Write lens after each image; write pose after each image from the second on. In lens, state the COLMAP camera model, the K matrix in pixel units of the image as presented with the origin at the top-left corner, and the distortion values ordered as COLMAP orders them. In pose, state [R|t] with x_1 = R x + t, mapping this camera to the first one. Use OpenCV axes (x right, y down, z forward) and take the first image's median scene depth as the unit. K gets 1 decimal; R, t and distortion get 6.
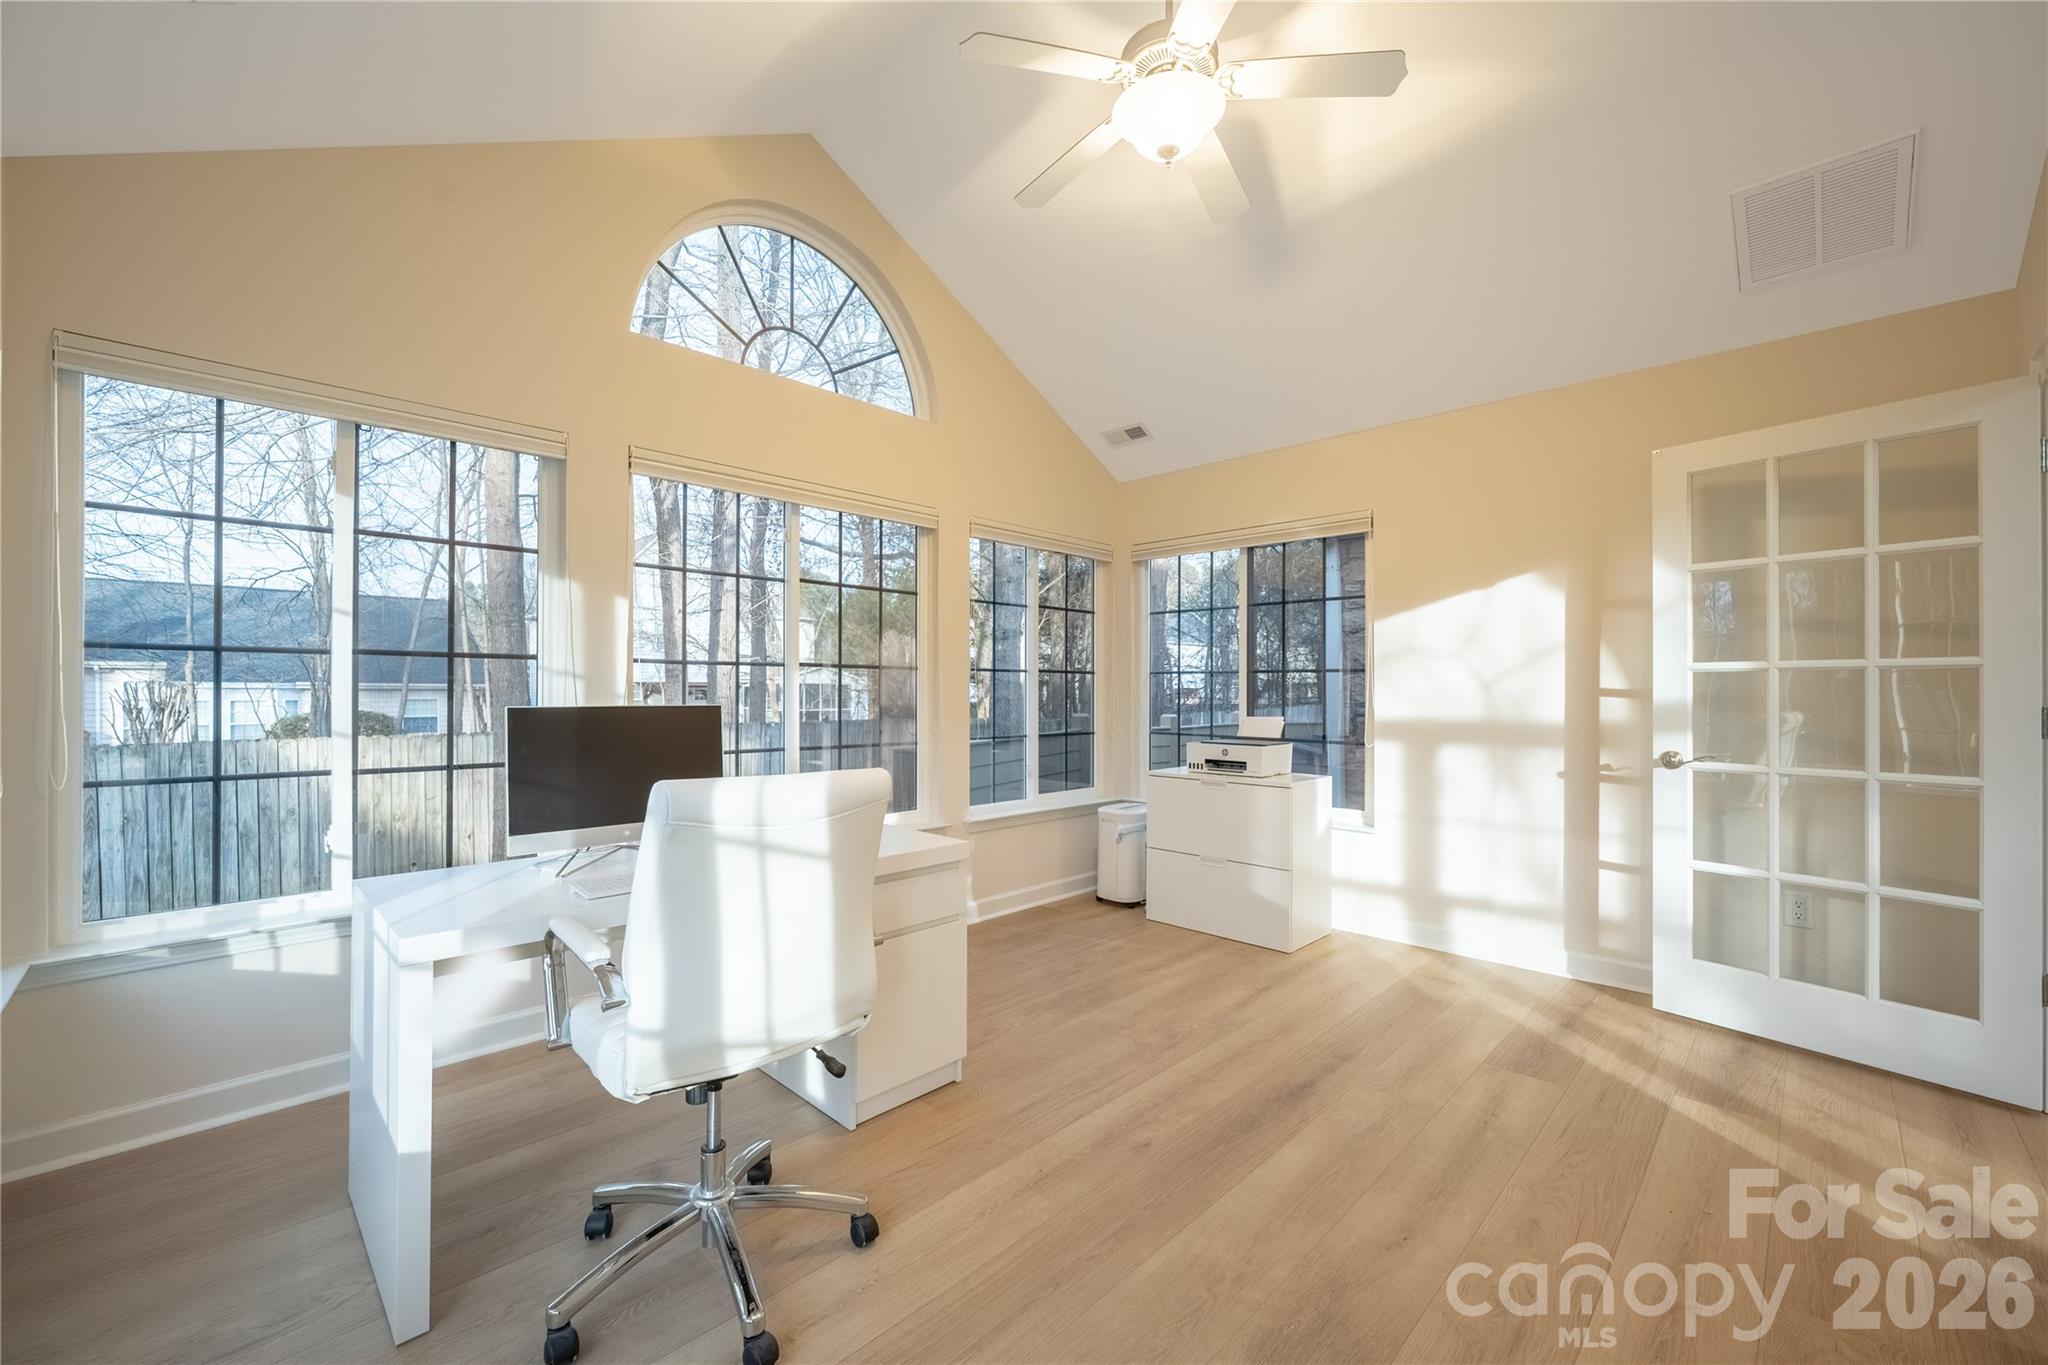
lens RADIAL K [[821.9, 0, 1044.1], [0, 821.9, 686.5], [0, 0, 1]] dist [-0.000941, 0.000045]
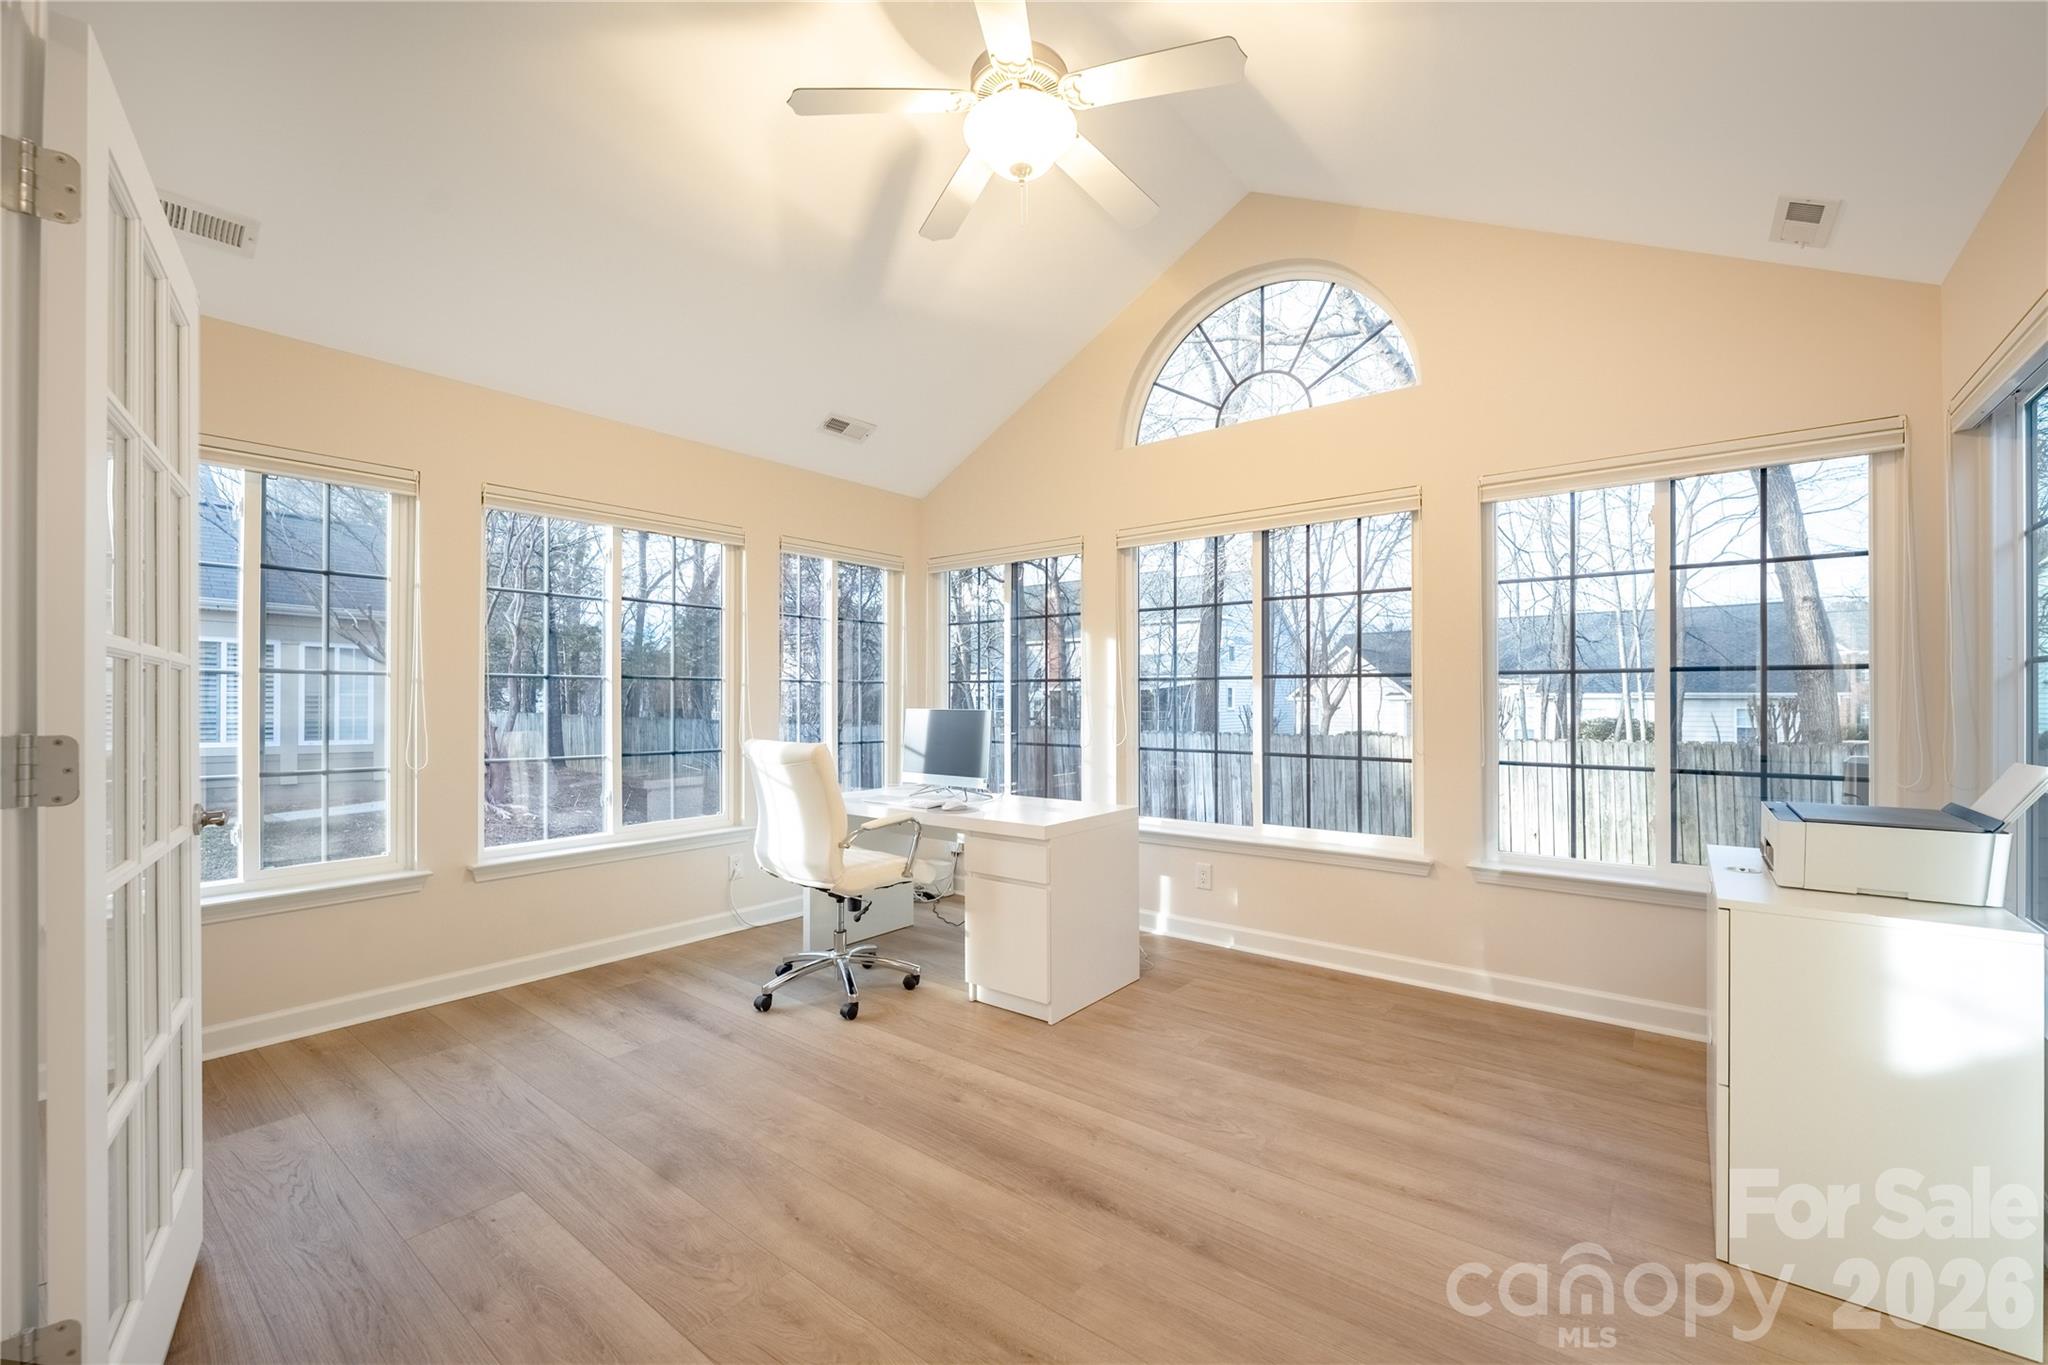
lens RADIAL K [[821.9, 0, 1044.1], [0, 821.9, 686.5], [0, 0, 1]] dist [-0.000941, 0.000045]
pose [[0.102717, -0.021983, -0.994468, 0.856724], [0.005349, 0.999754, -0.021547, 0.012260], [0.994696, -0.003106, 0.102809, 0.680516]]
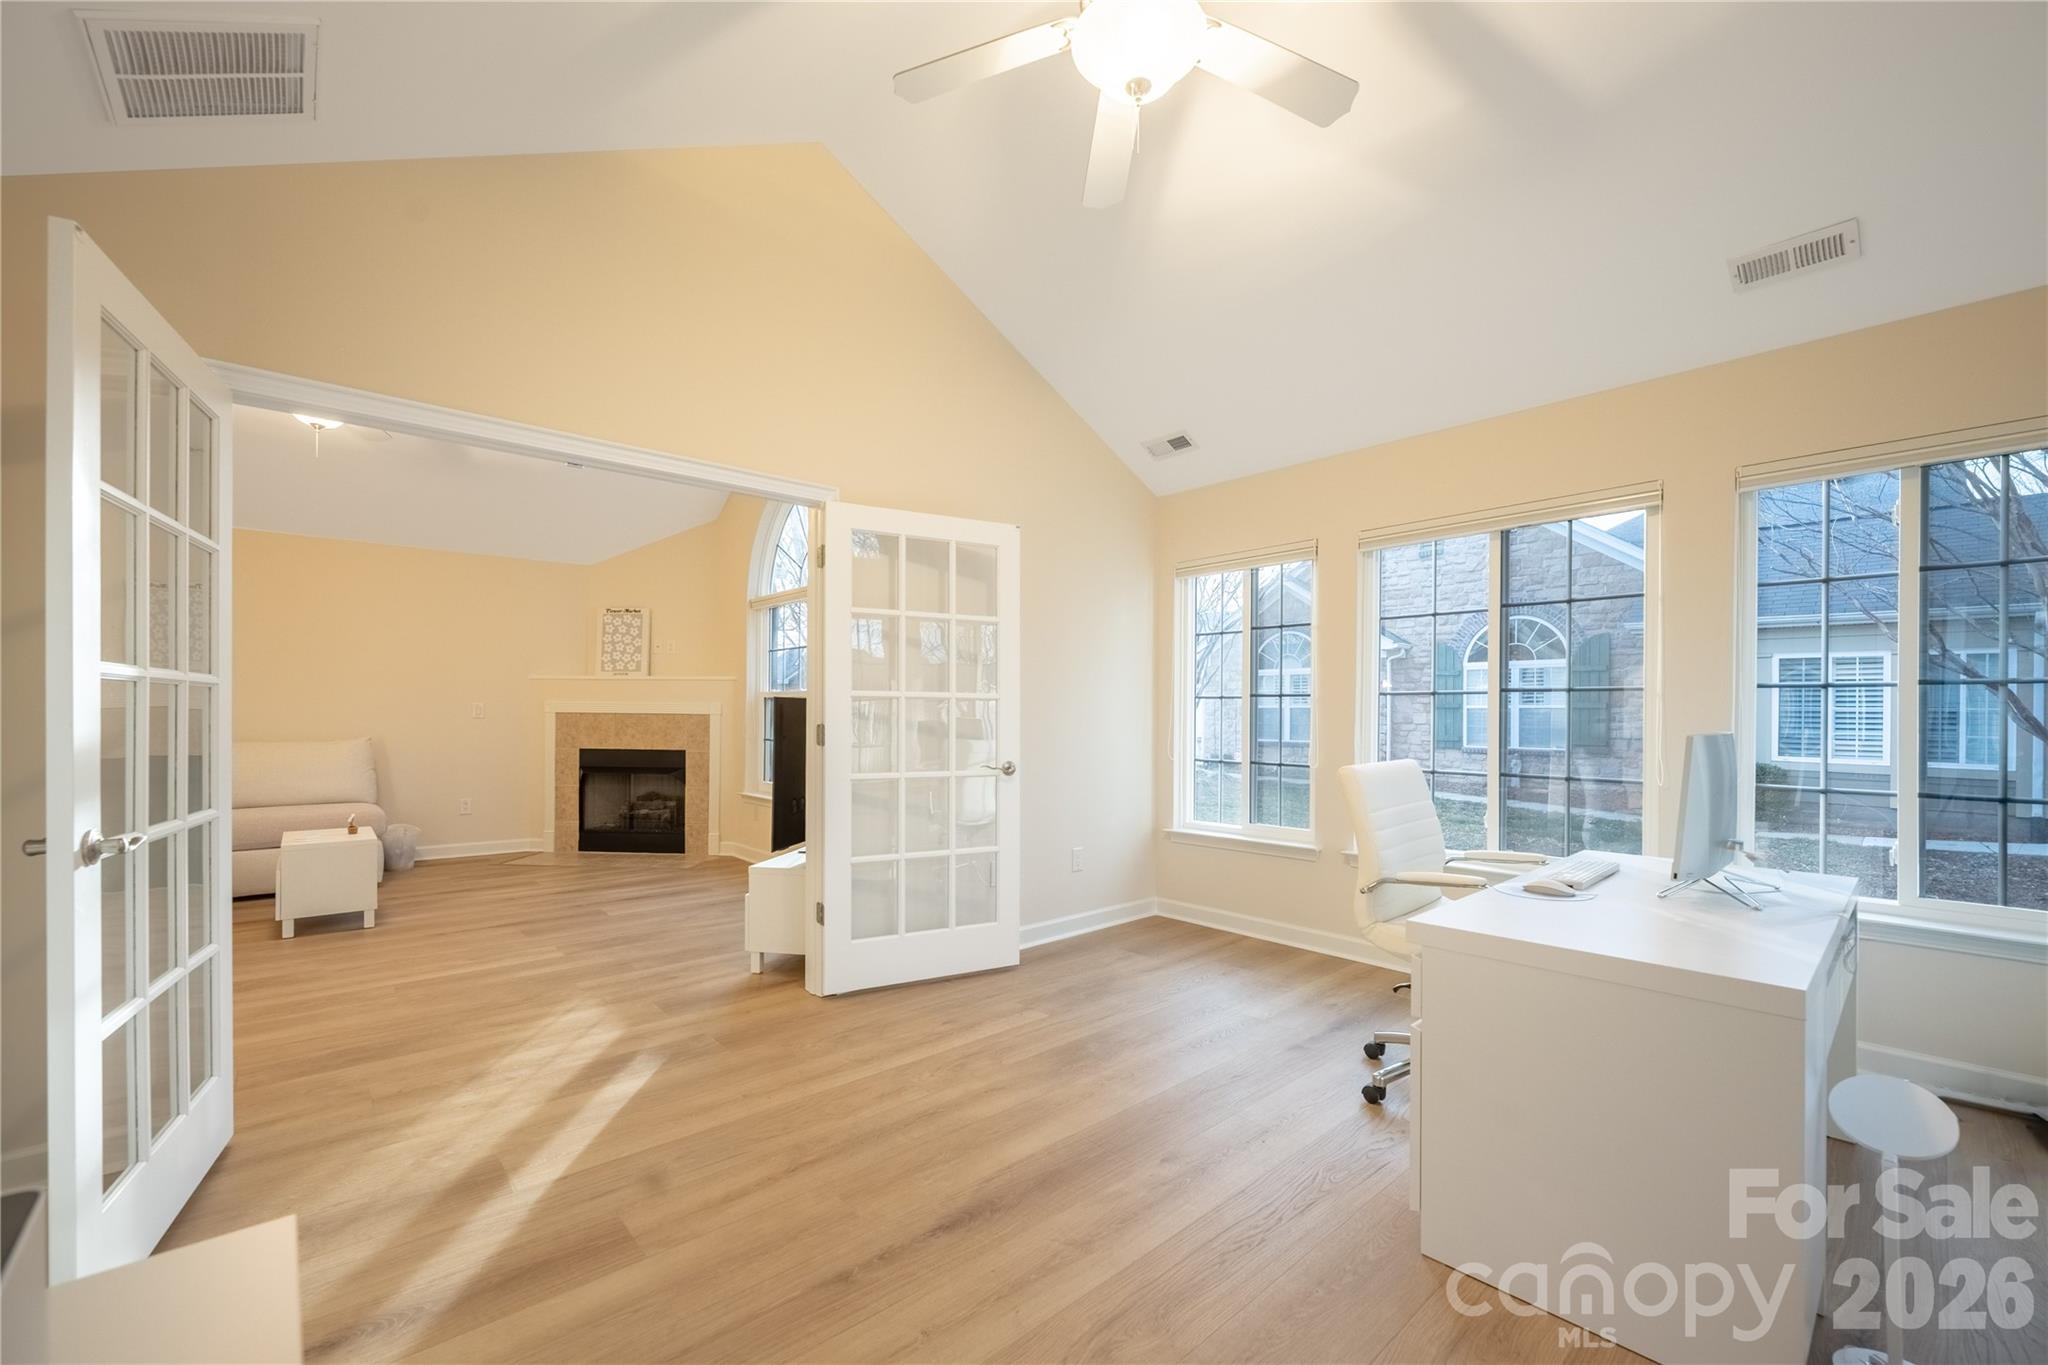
lens RADIAL K [[828.6, 0, 1025.3], [0, 828.6, 713.8], [0, 0, 1]] dist [-0.001480, -0.000174]
pose [[-0.997562, -0.008379, 0.069276, 0.151842], [-0.008356, 0.999965, 0.000621, 0.001274], [-0.069279, 0.000041, -0.997597, 1.385347]]
